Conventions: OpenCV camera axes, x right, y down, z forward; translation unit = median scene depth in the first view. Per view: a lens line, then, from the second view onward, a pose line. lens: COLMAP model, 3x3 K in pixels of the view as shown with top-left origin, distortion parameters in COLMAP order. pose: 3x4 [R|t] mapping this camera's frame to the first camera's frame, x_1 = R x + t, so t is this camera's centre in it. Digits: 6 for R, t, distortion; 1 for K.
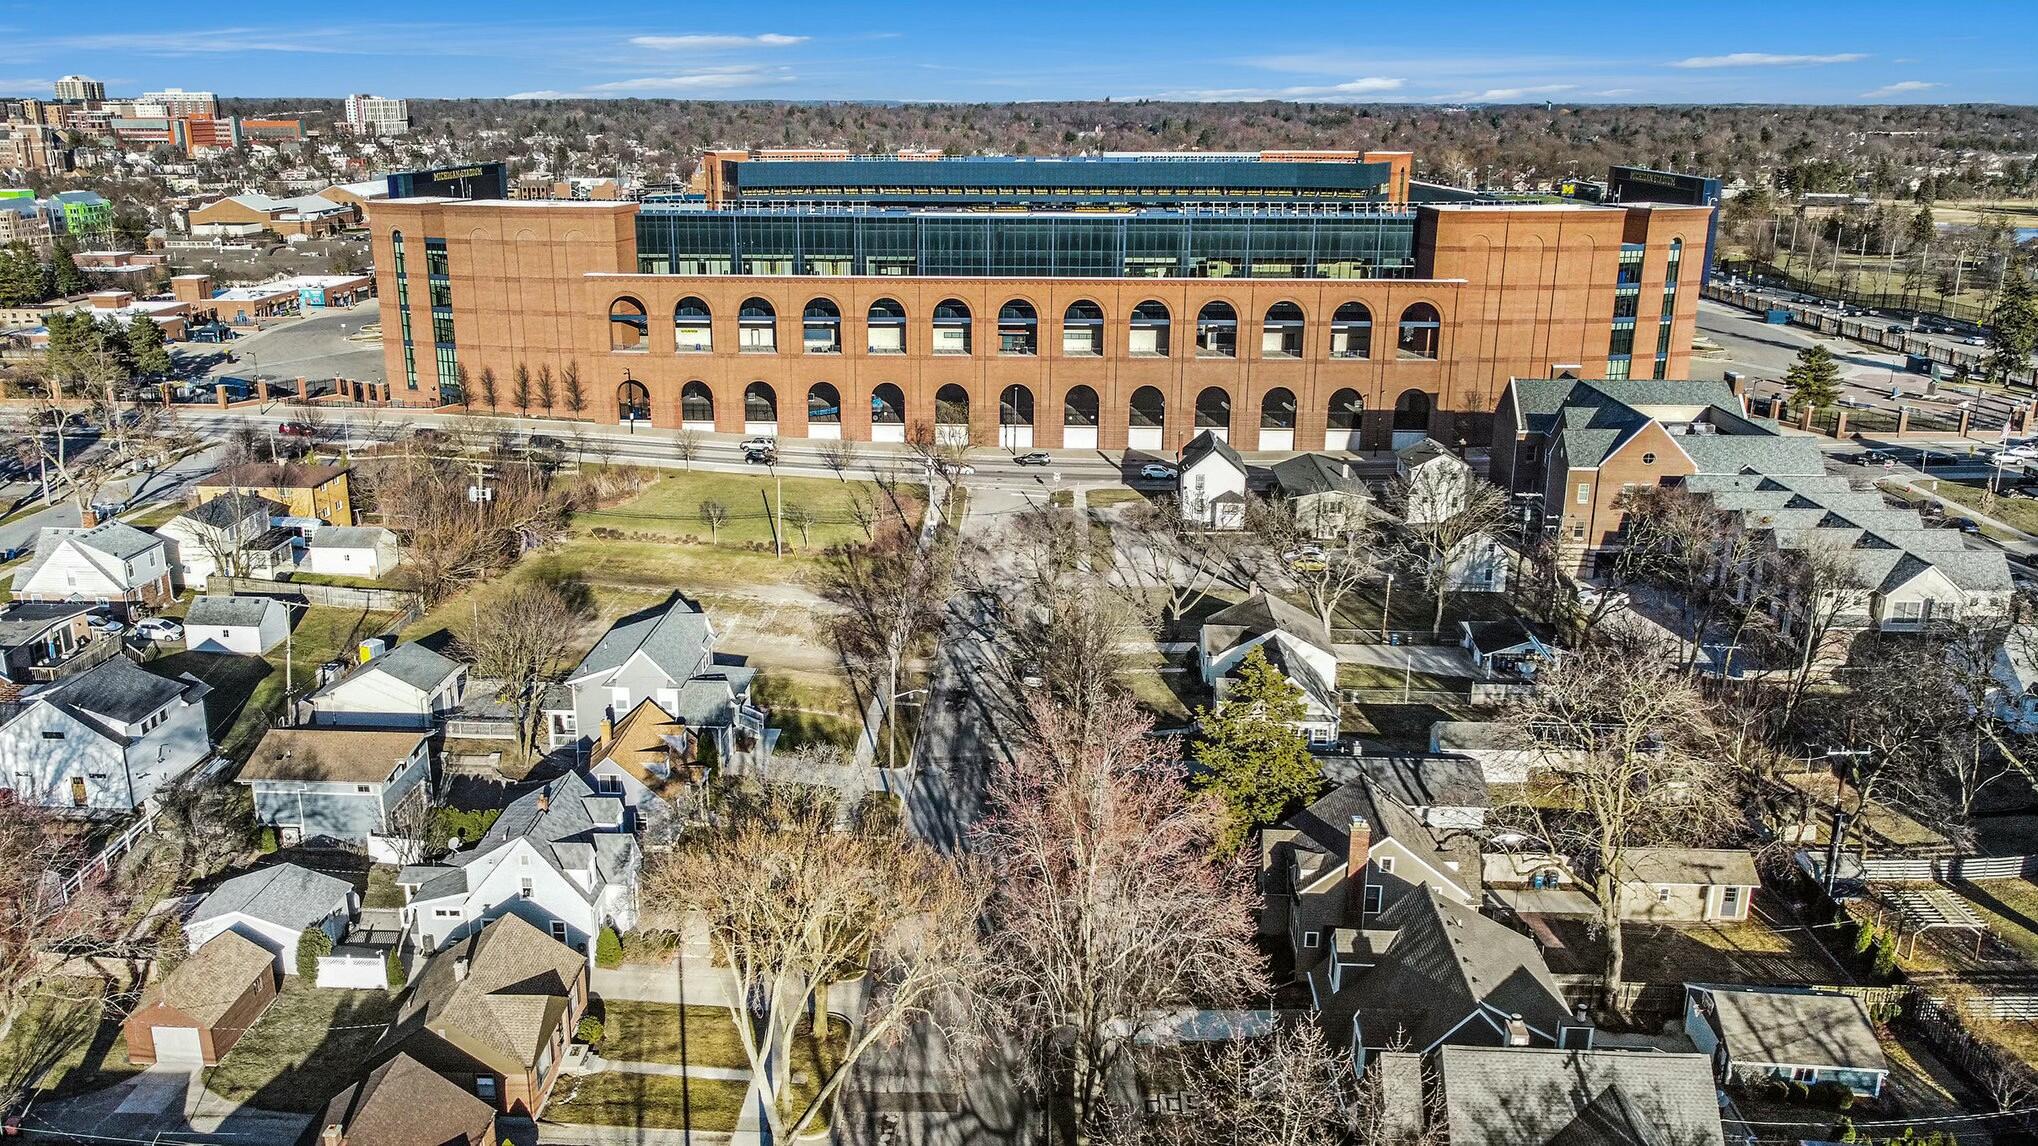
lens RADIAL K [[1551.3, 0, 1013.0], [0, 1551.3, 574.0], [0, 0, 1]] dist [-0.005670, -0.002328]
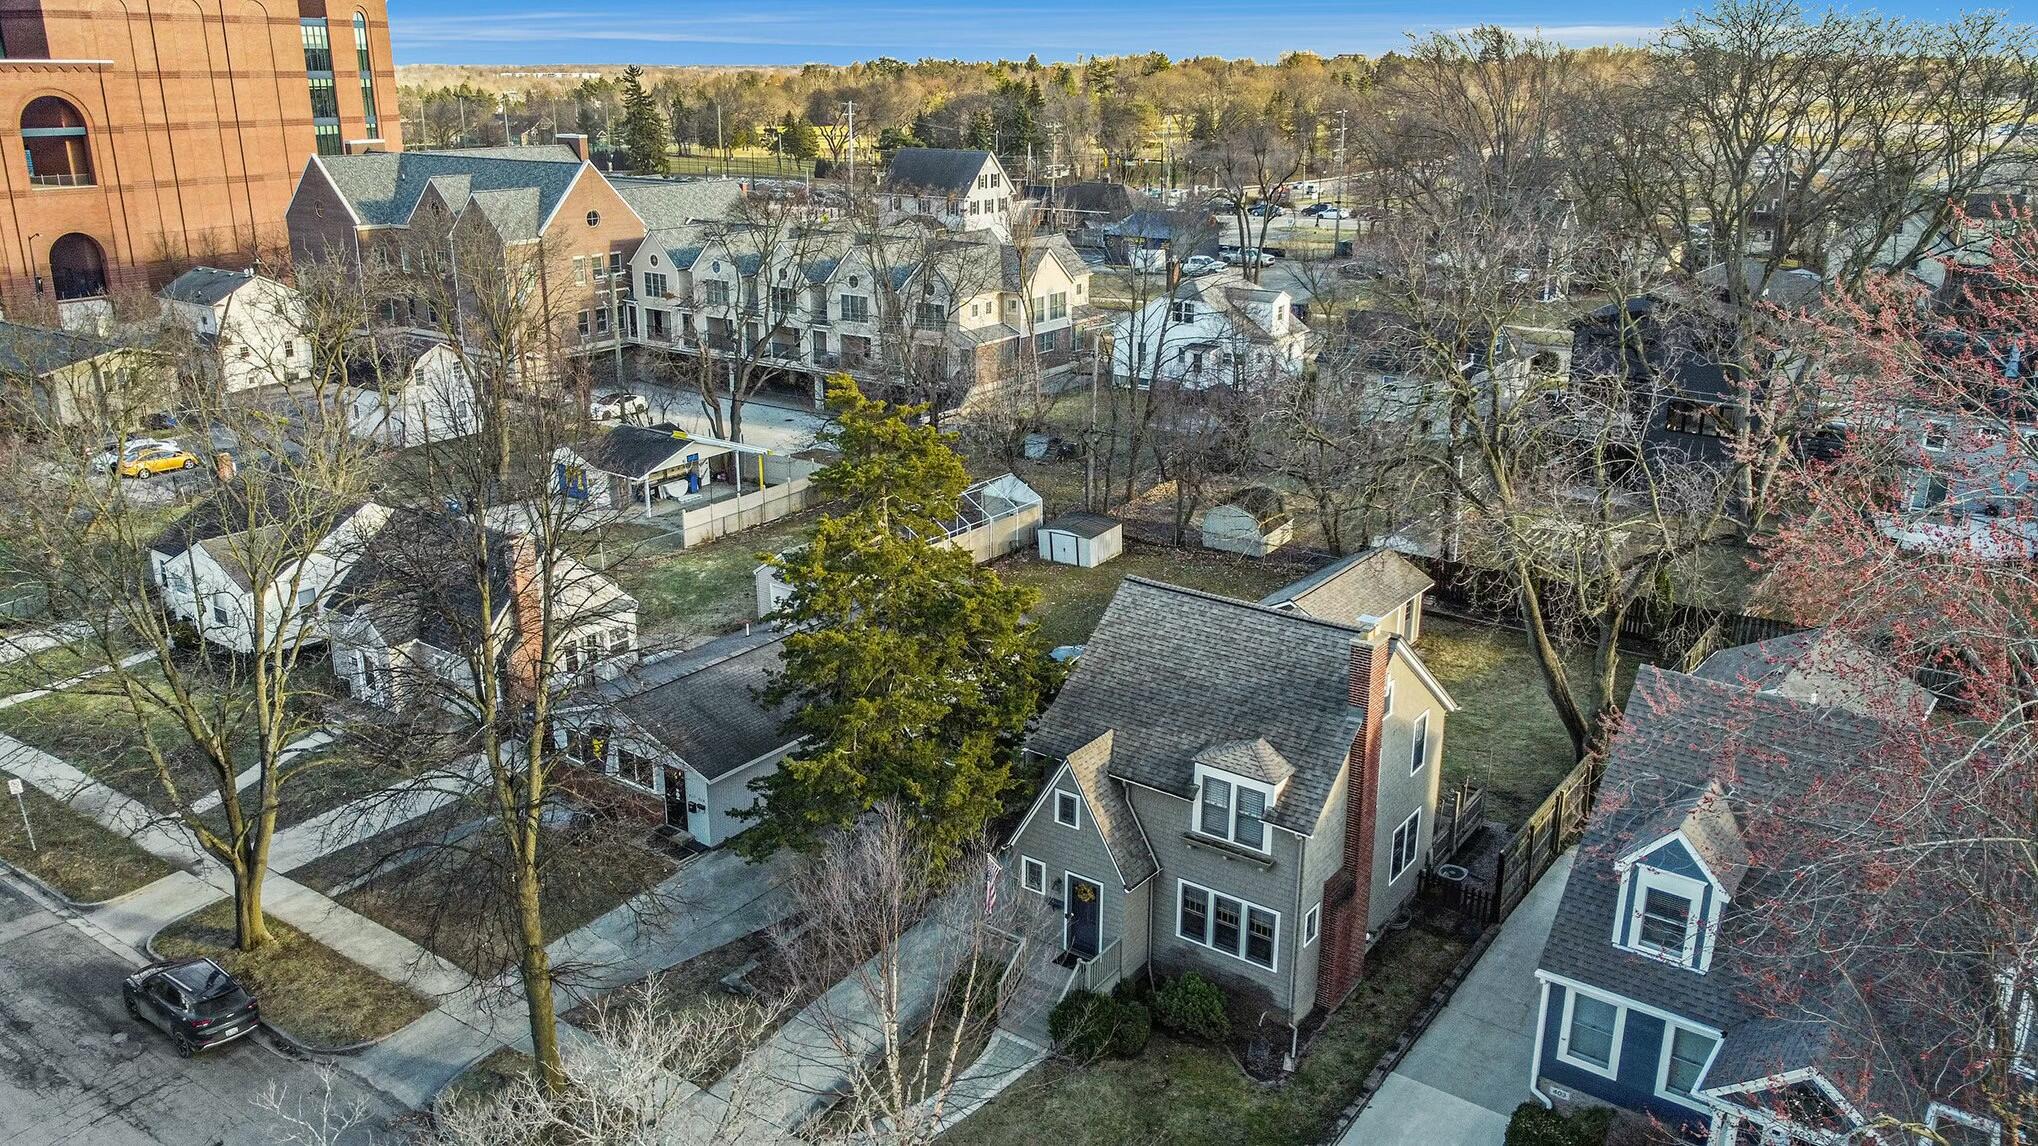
lens RADIAL K [[1532.3, 0, 1005.6], [0, 1532.3, 571.0], [0, 0, 1]] dist [0.002602, 0.000026]
pose [[0.555500, -0.261960, 0.789174, -0.071143], [0.246883, 0.958241, 0.144299, 0.021049], [-0.794020, 0.114675, 0.596977, 0.315225]]
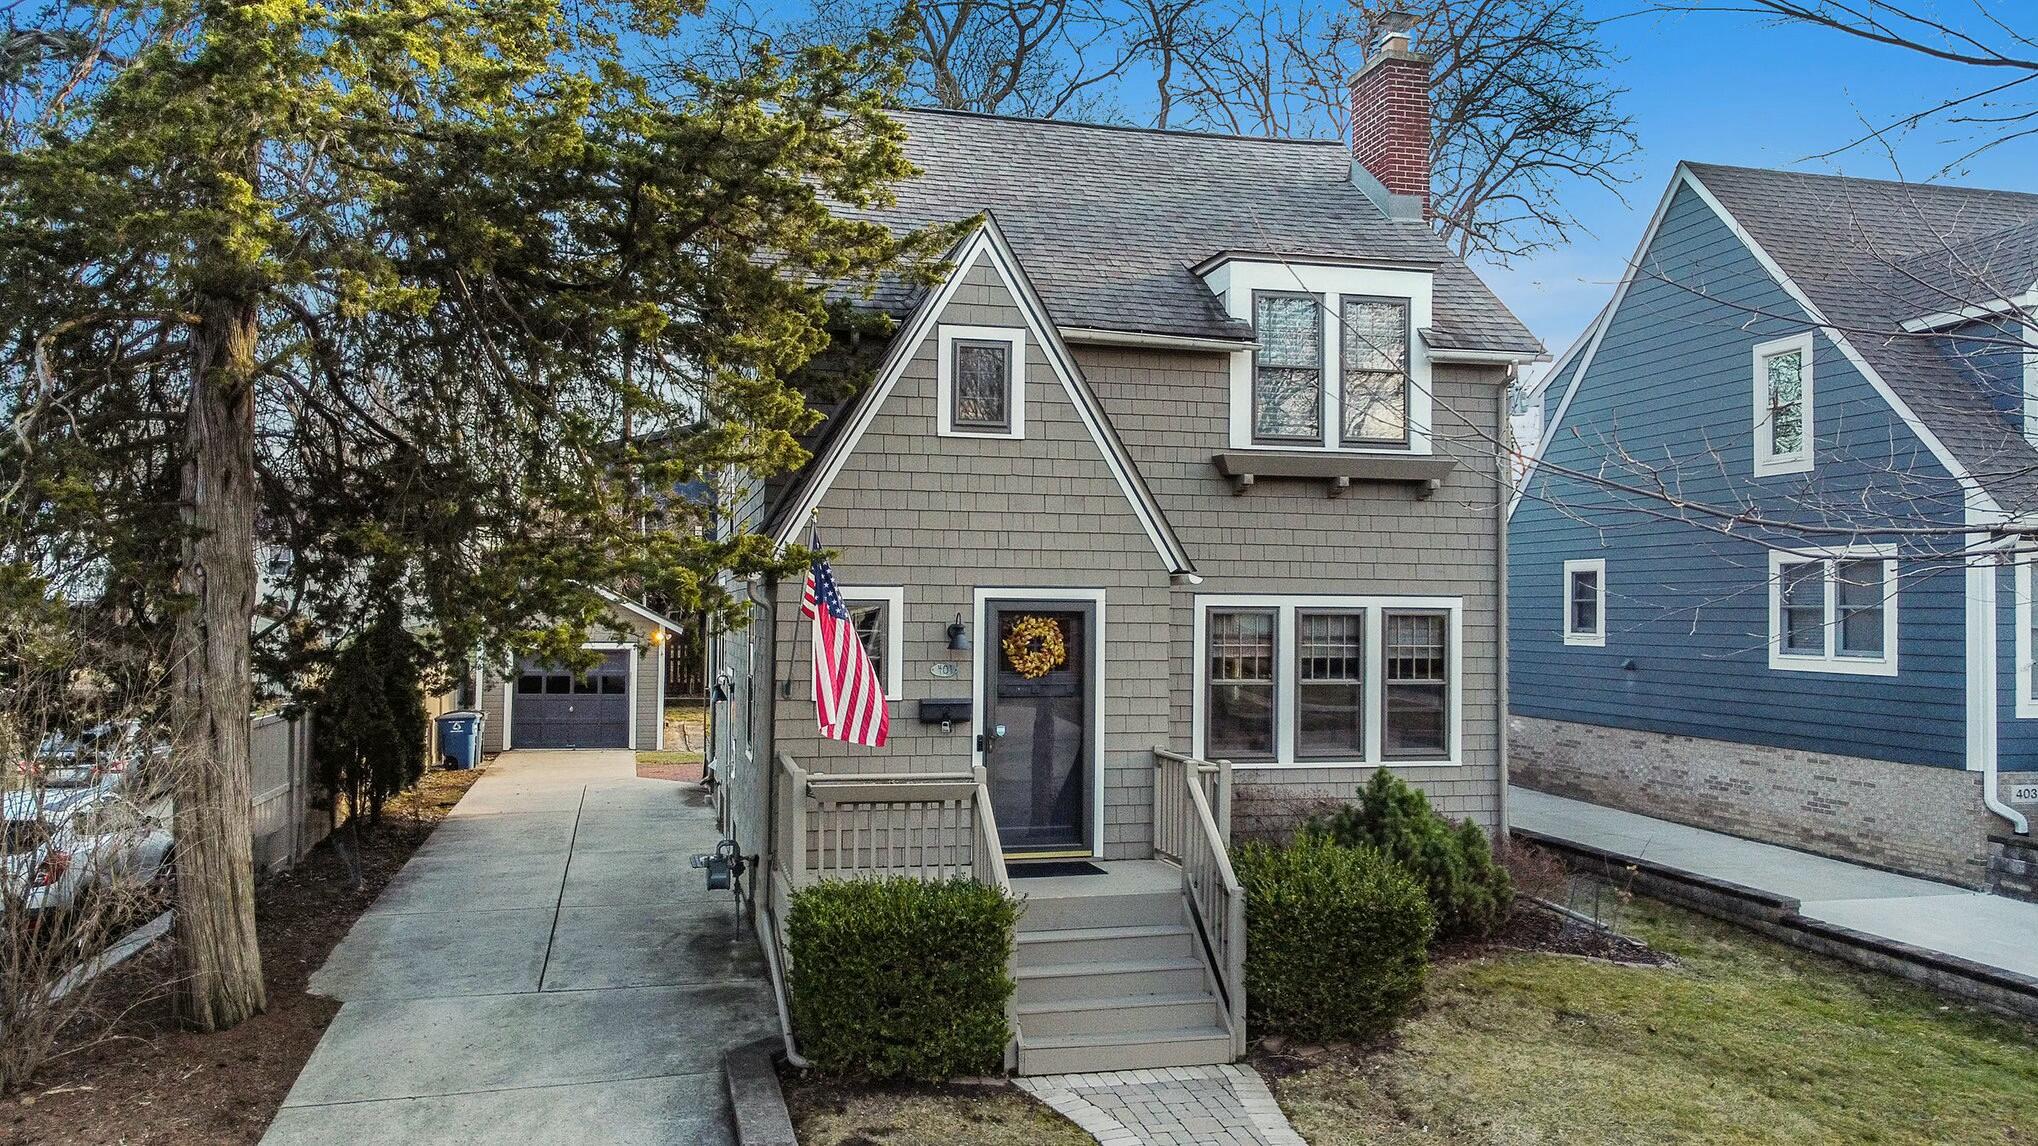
lens RADIAL K [[1532.3, 0, 1005.6], [0, 1532.3, 571.0], [0, 0, 1]] dist [0.002602, 0.000026]
pose [[-0.269321, 0.020333, 0.962836, 0.008124], [0.275832, 0.959521, 0.056892, 0.078916], [-0.922704, 0.280904, -0.264028, 0.435932]]
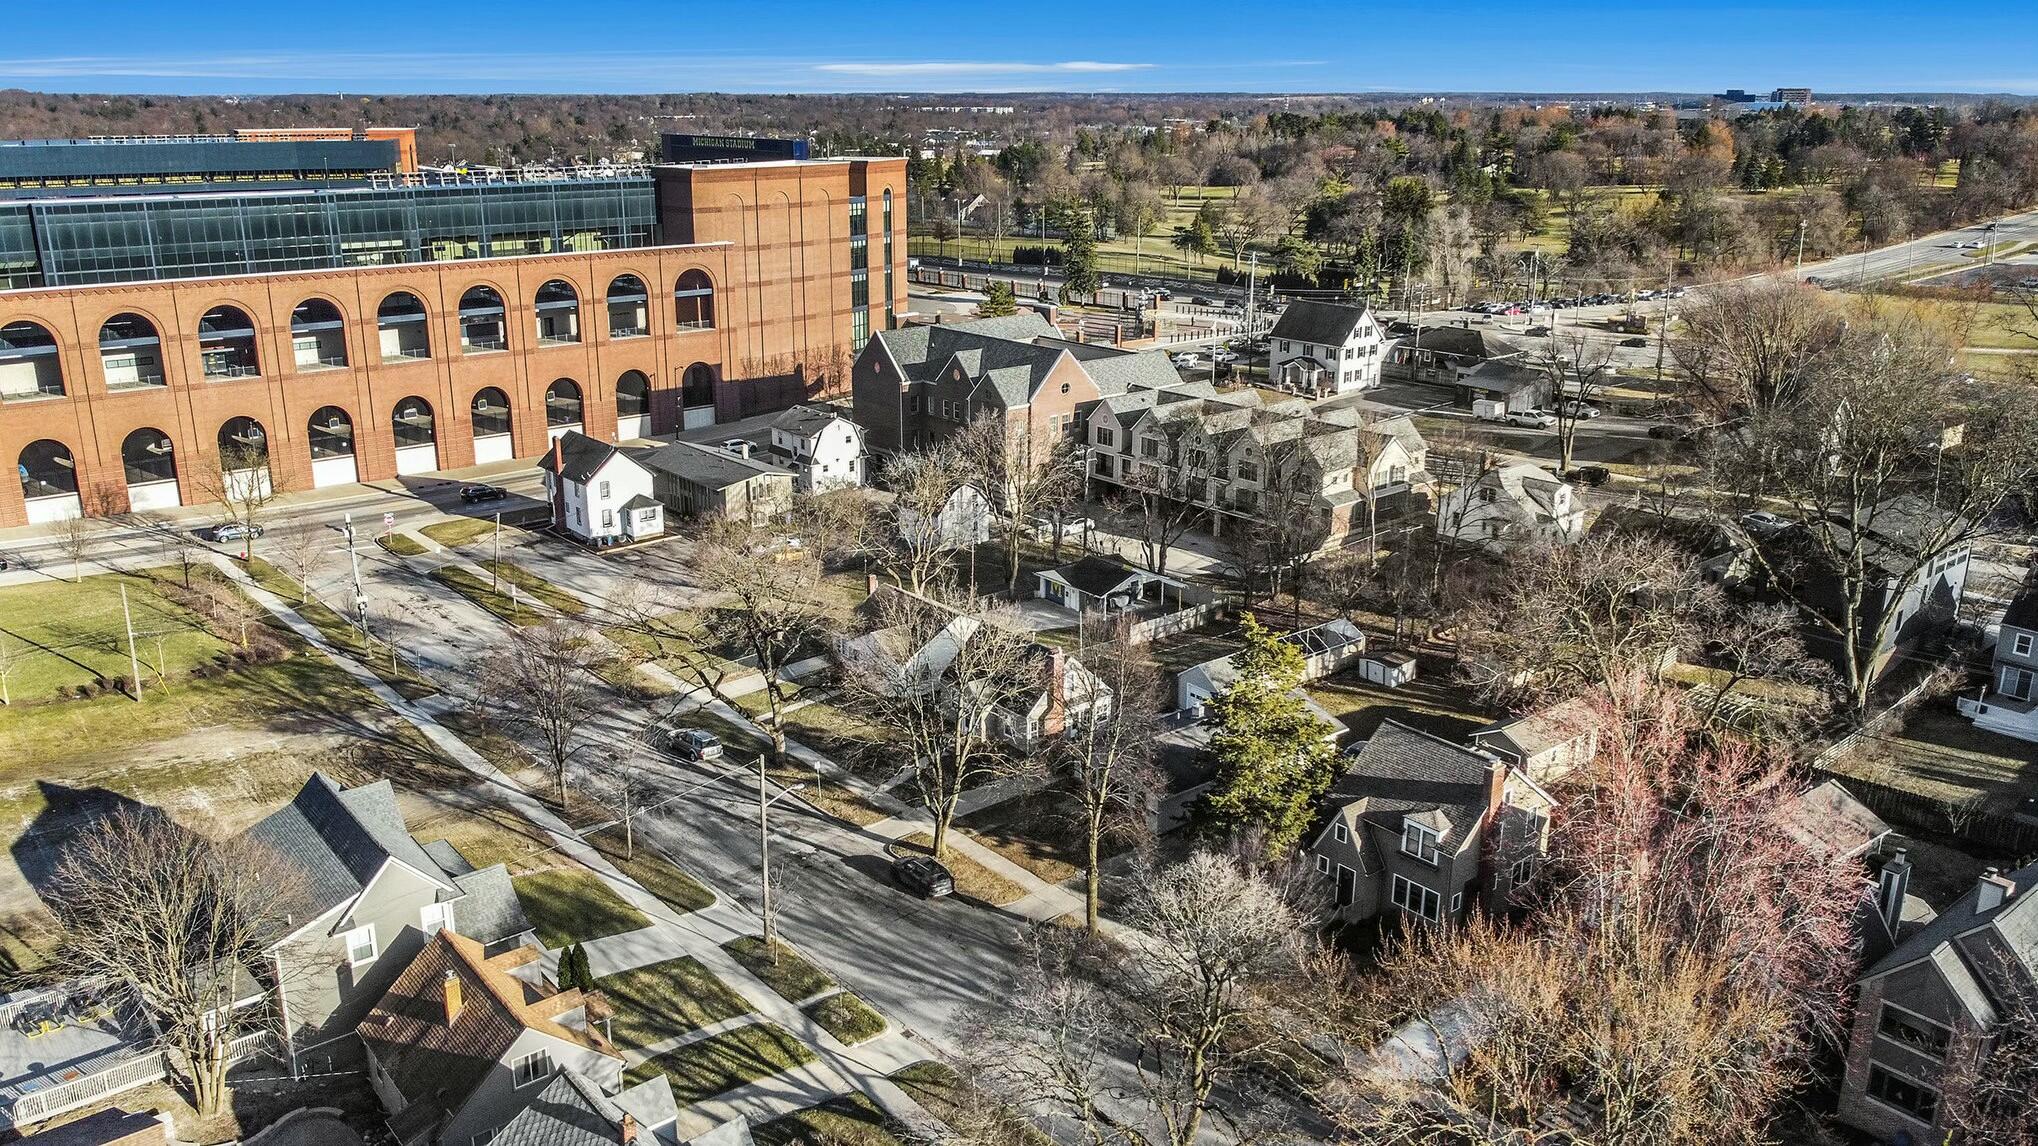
lens RADIAL K [[1532.3, 0, 1005.6], [0, 1532.3, 571.0], [0, 0, 1]] dist [0.002602, 0.000026]
pose [[0.742990, -0.201895, 0.638126, -0.216517], [0.198874, 0.976953, 0.077540, -0.031253], [-0.639074, 0.069295, 0.766018, 0.183688]]
